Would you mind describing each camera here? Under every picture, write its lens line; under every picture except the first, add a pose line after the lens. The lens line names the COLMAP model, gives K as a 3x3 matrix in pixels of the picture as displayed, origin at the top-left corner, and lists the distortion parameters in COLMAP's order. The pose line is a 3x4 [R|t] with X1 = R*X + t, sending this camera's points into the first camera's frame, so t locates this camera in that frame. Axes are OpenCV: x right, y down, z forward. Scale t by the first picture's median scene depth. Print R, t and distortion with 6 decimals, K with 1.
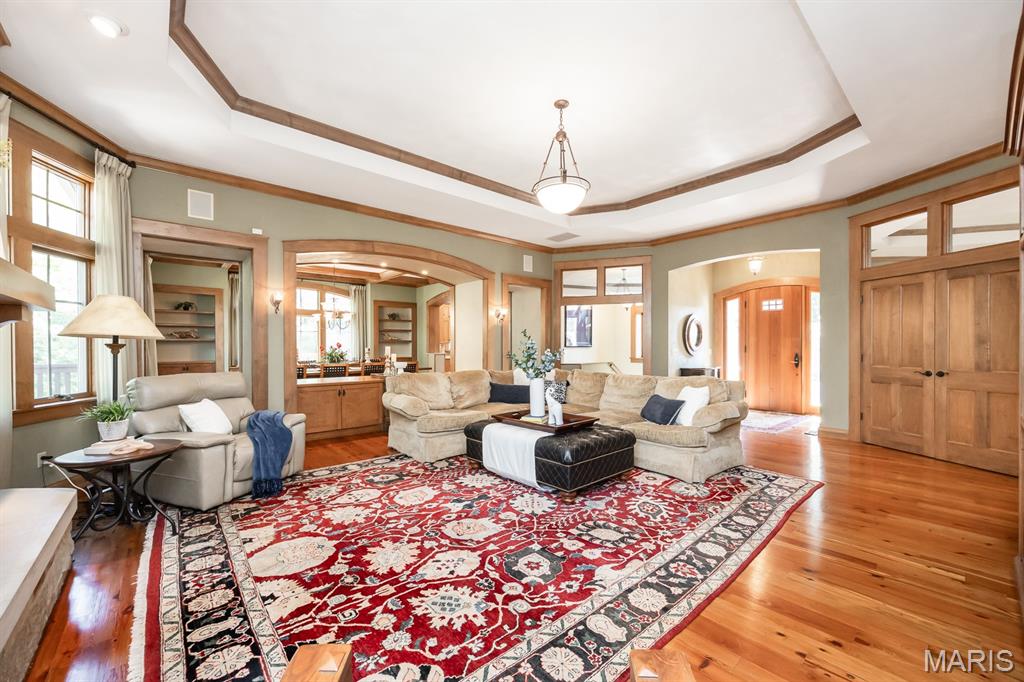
lens RADIAL K [[400.0, 0, 509.7], [0, 400.0, 340.3], [0, 0, 1]] dist [-0.000649, -0.000060]
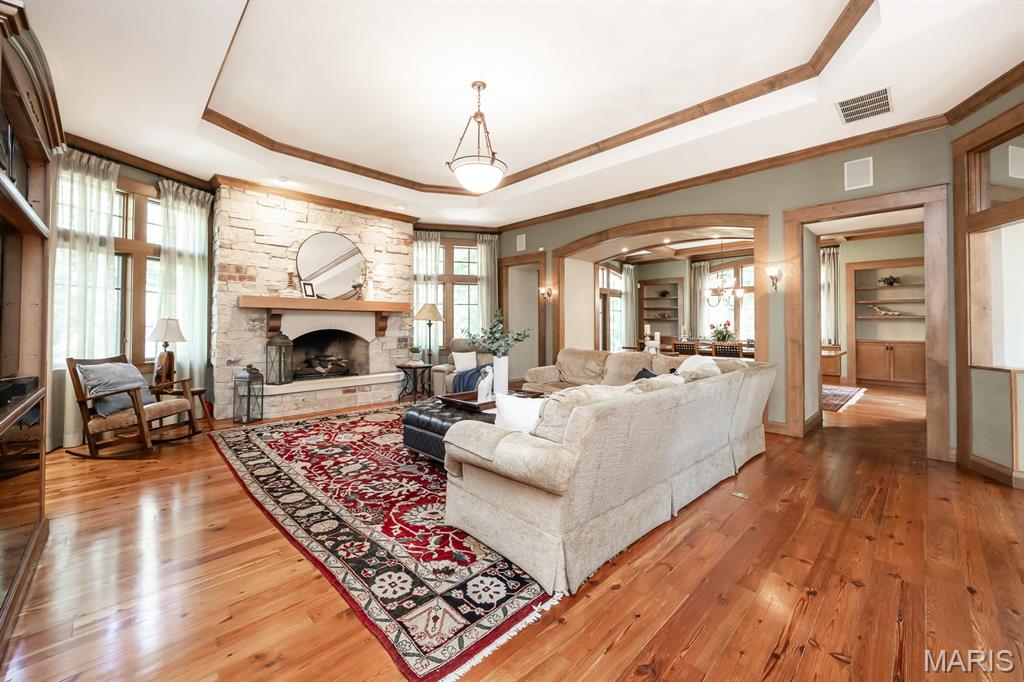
lens RADIAL K [[399.1, 0, 516.6], [0, 399.1, 307.4], [0, 0, 1]] dist [0.000312, 0.000015]
pose [[0.073339, -0.041026, -0.996463, 1.307068], [0.013442, 0.999103, -0.040146, 0.015668], [0.997216, -0.010450, 0.073825, 1.181097]]
